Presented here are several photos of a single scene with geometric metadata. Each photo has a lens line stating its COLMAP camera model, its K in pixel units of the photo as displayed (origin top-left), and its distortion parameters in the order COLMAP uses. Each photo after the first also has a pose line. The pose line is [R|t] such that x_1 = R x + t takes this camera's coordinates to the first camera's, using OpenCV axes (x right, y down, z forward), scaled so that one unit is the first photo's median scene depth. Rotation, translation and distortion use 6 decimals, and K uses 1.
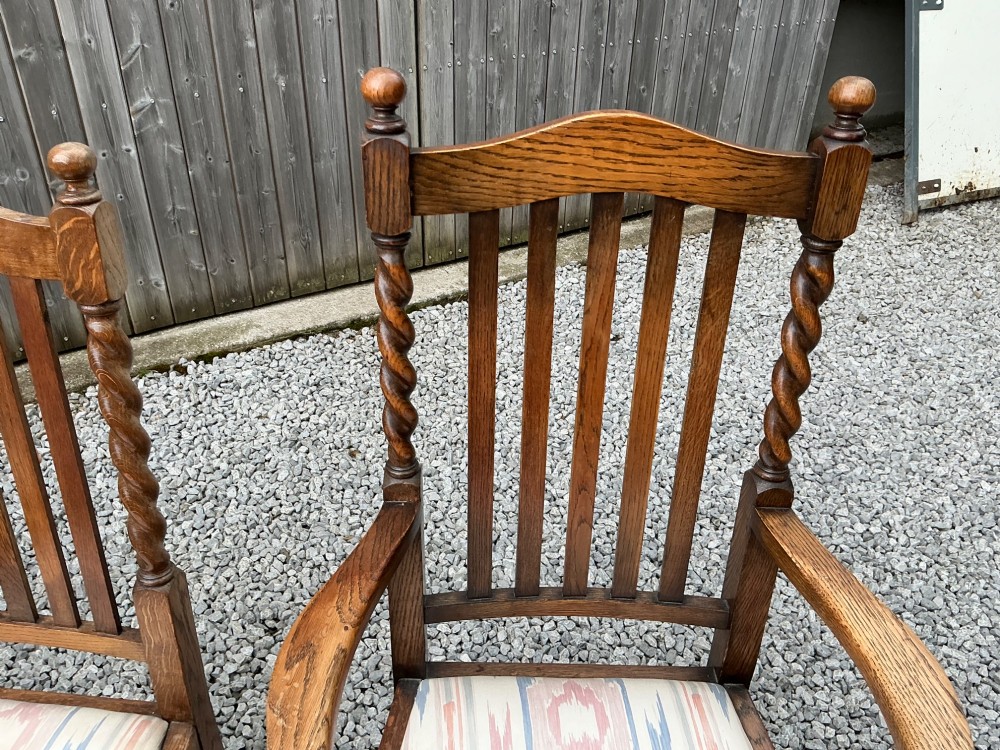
lens RADIAL K [[836.7, 0, 500.8], [0, 836.7, 392.7], [0, 0, 1]] dist [0.141887, -0.259071]
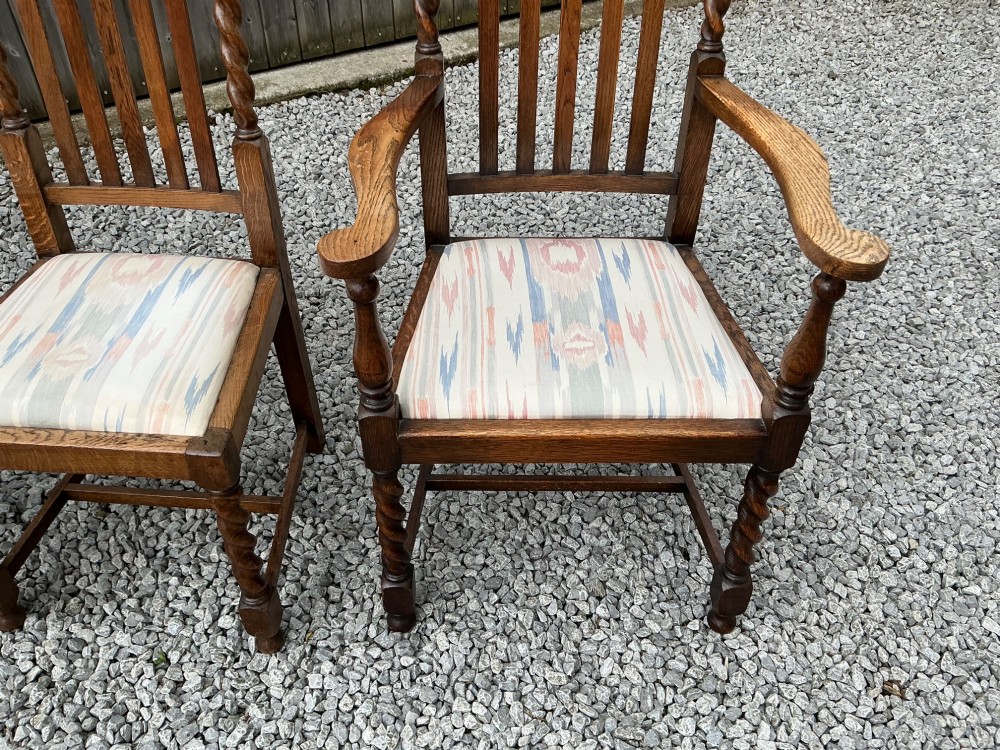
lens RADIAL K [[834.3, 0, 504.6], [0, 834.3, 377.8], [0, 0, 1]] dist [0.109872, -0.181762]
pose [[0.999778, -0.020590, 0.004547, -0.005445], [0.019709, 0.989153, 0.145561, 0.147342], [-0.007495, -0.145439, 0.989339, -0.136744]]
